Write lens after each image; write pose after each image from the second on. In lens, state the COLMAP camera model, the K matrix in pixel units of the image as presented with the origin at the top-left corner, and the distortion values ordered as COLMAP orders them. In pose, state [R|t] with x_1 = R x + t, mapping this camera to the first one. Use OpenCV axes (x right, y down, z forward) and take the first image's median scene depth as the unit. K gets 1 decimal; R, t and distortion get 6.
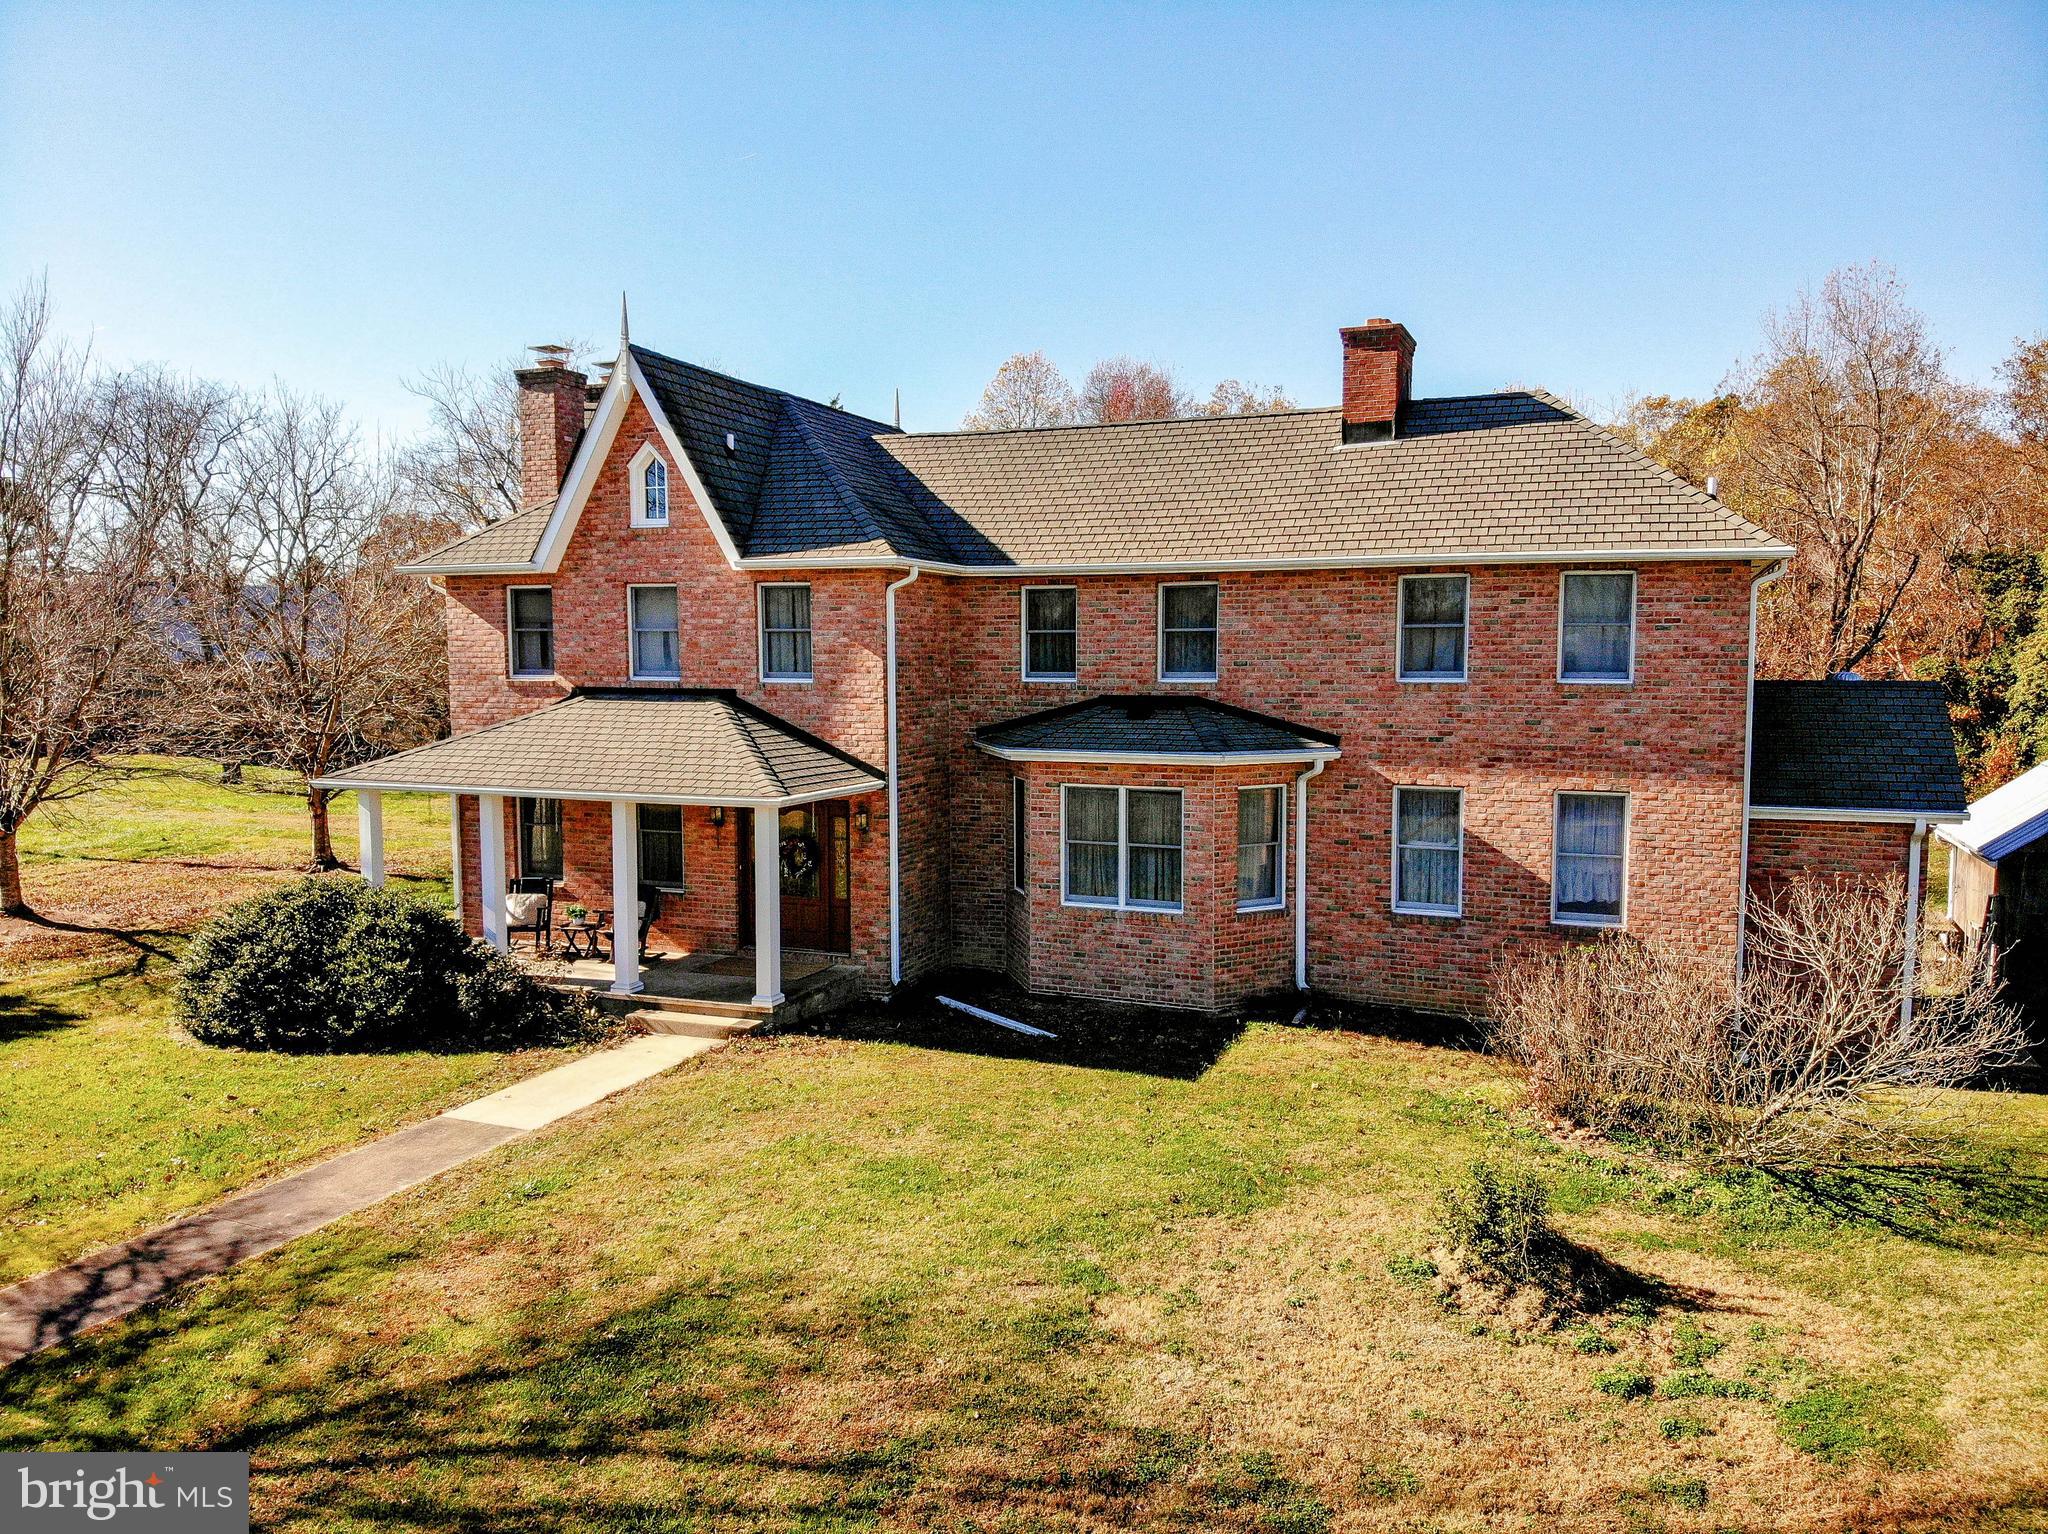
lens RADIAL K [[1489.1, 0, 1024.0], [0, 1489.1, 767.0], [0, 0, 1]] dist [0.069735, -0.180337]
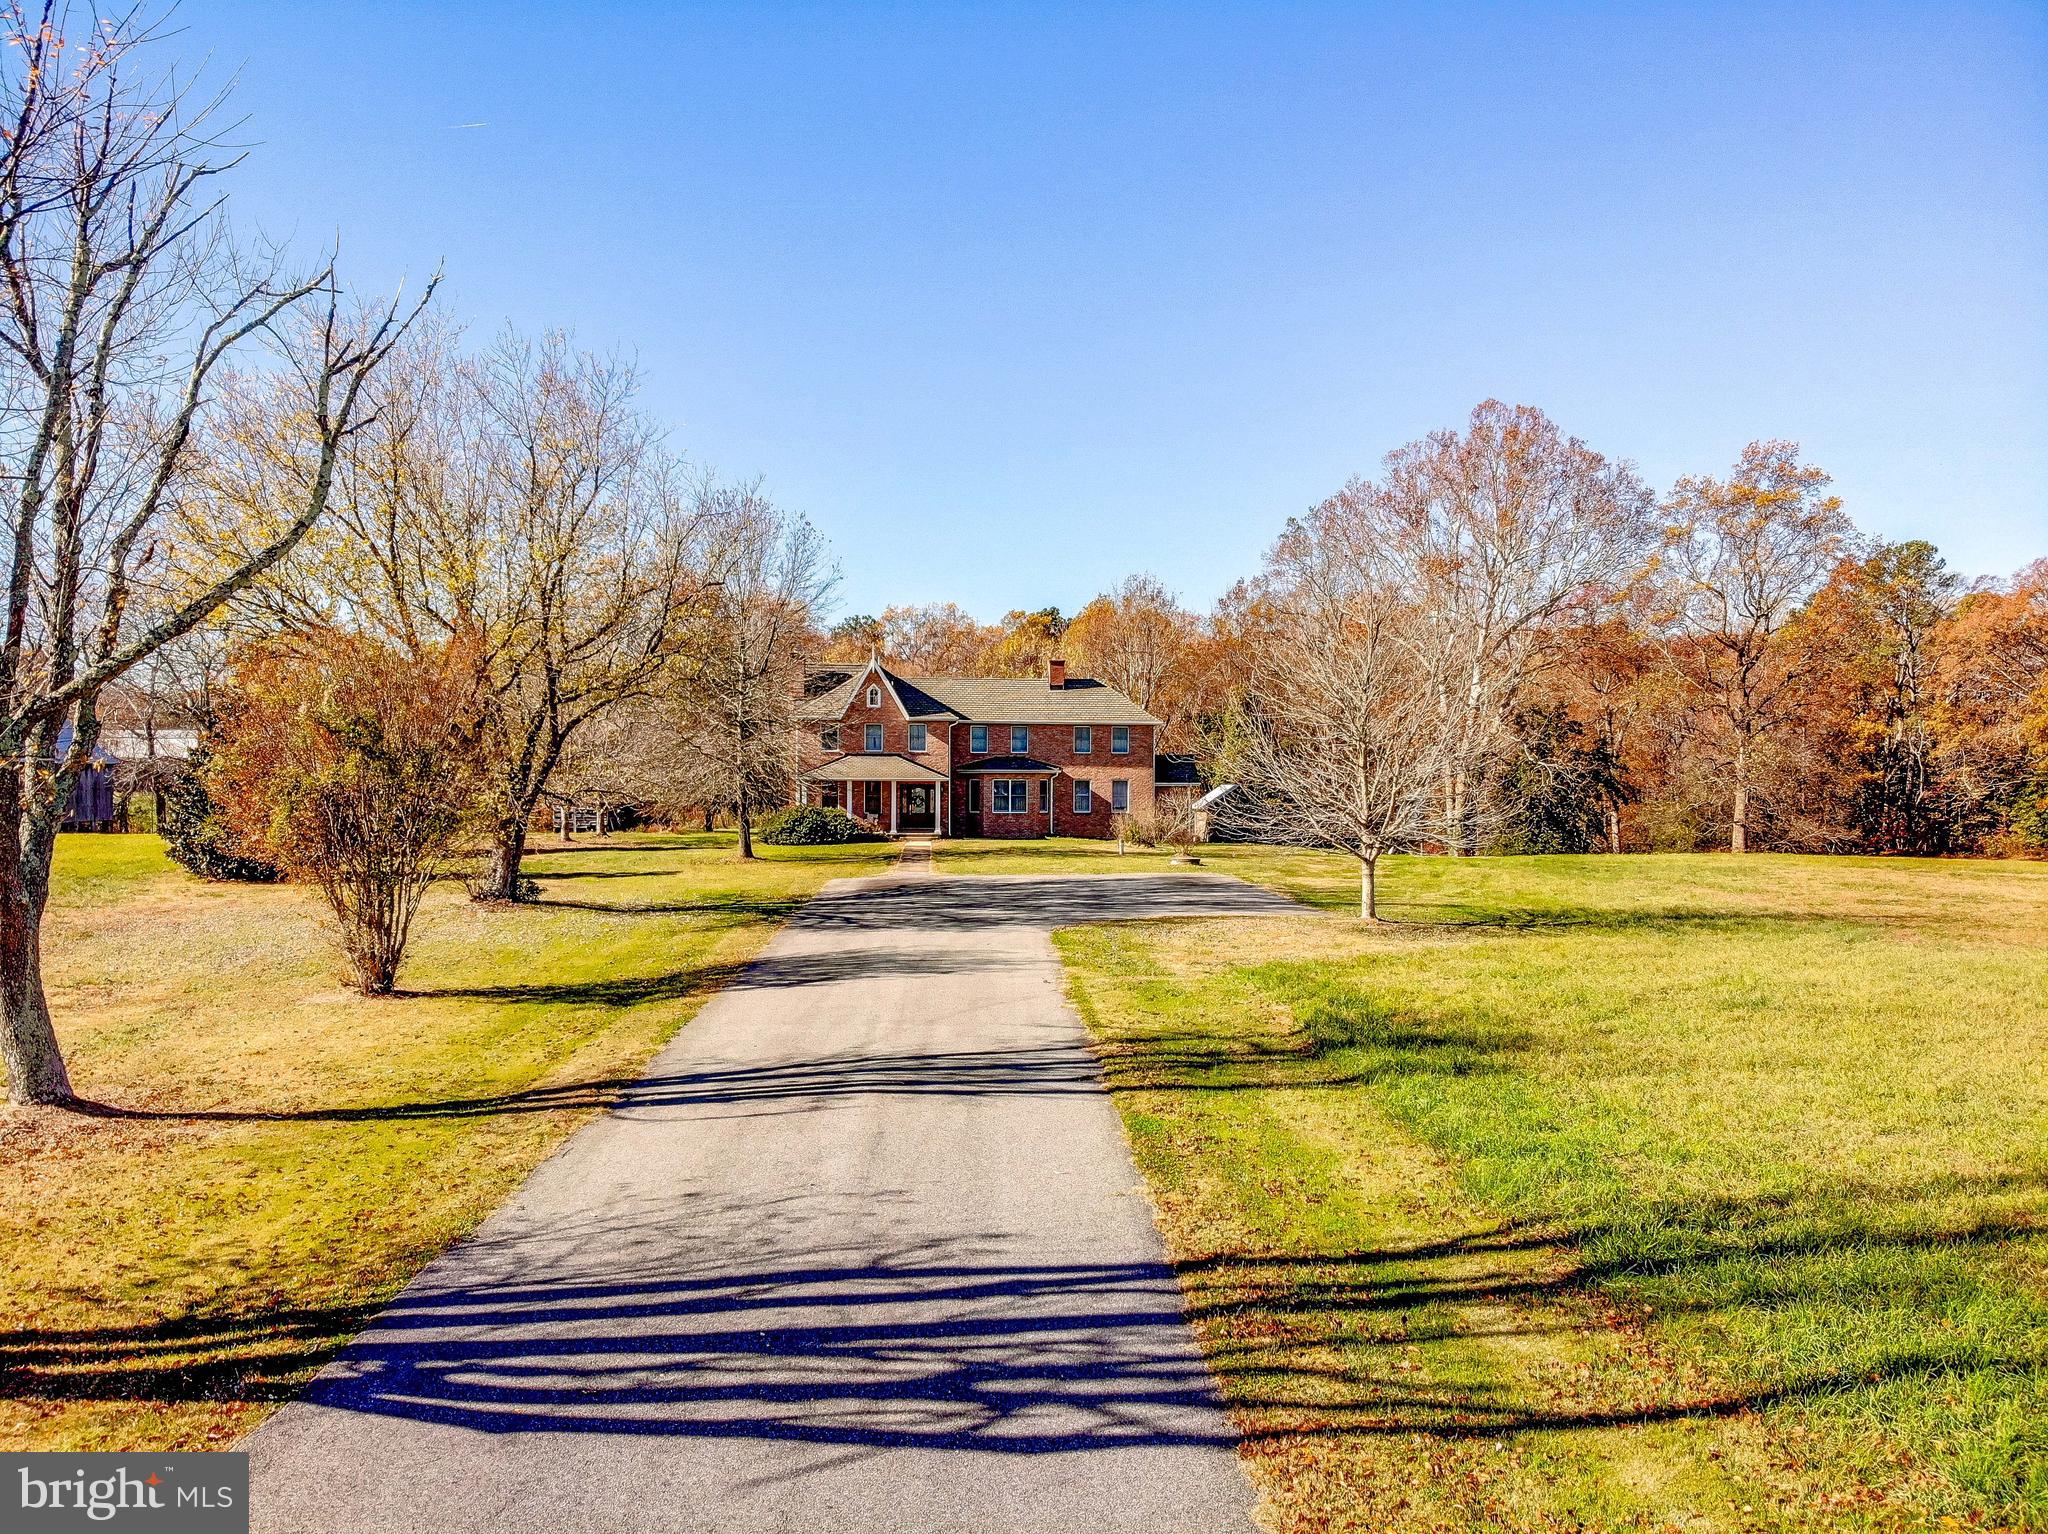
lens RADIAL K [[1484.7, 0, 1021.7], [0, 1484.7, 762.5], [0, 0, 1]] dist [0.102717, -0.244329]
pose [[0.899246, 0.011323, 0.437297, -1.579607], [0.028608, 0.996003, -0.084618, 0.294190], [-0.436507, 0.088603, 0.895327, -2.426606]]
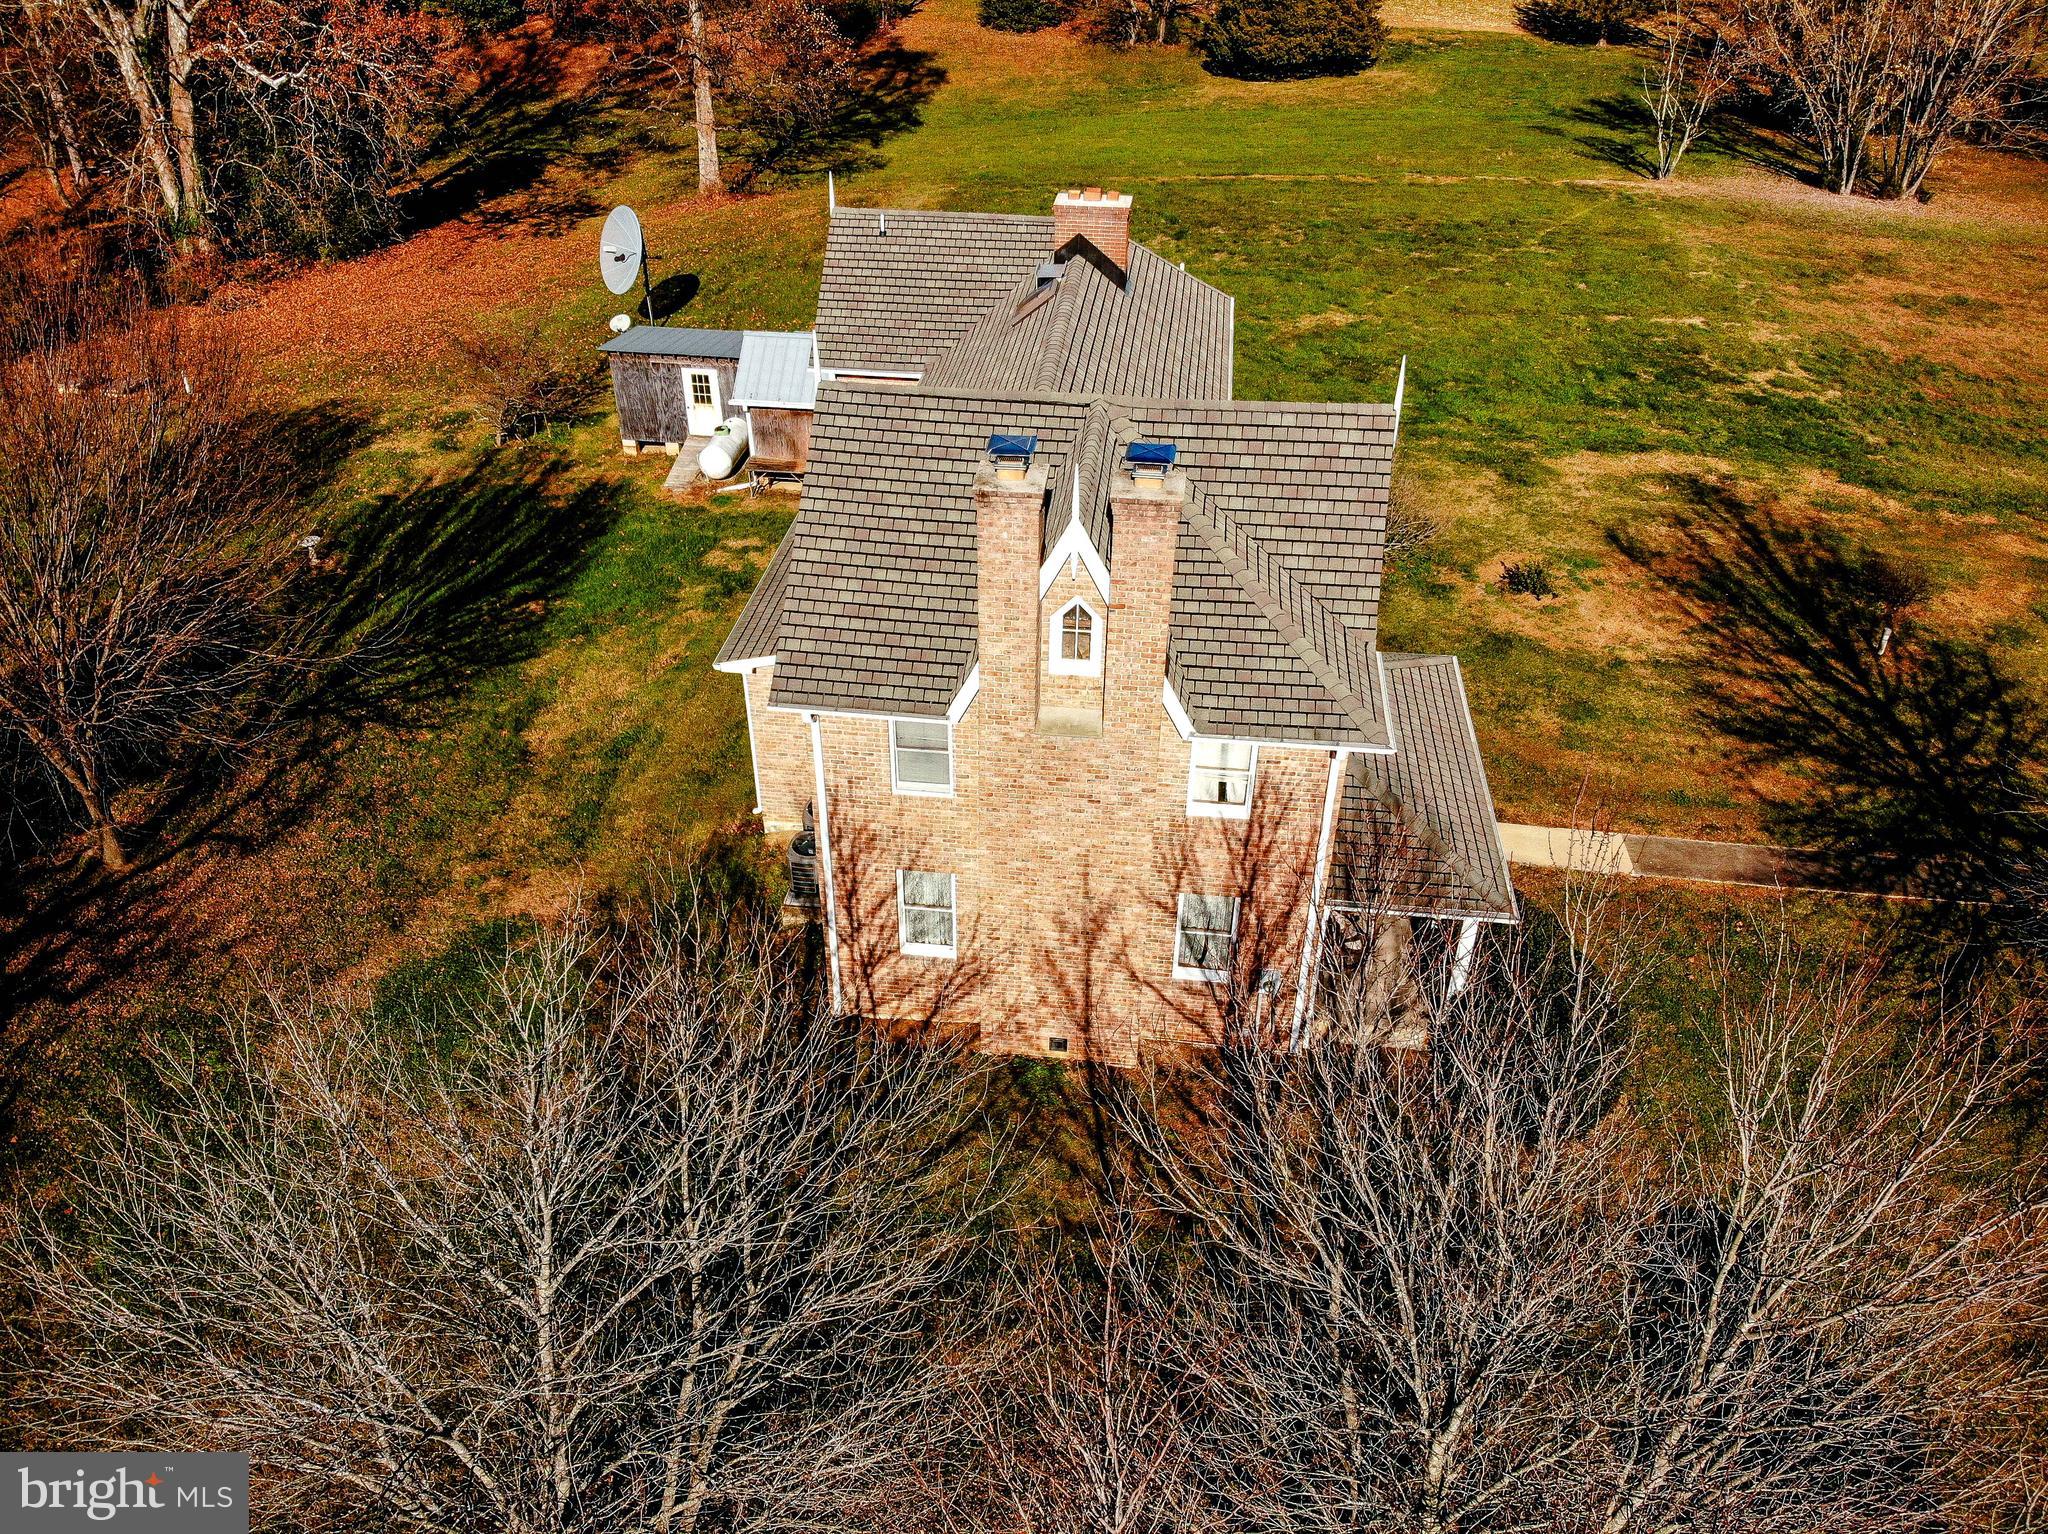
lens RADIAL K [[1484.7, 0, 1021.7], [0, 1484.7, 762.5], [0, 0, 1]] dist [0.102717, -0.244329]
pose [[-0.257513, -0.539597, 0.801575, -1.218489], [0.076123, 0.815644, 0.573524, -0.727919], [-0.963272, 0.208708, -0.168963, 1.554696]]
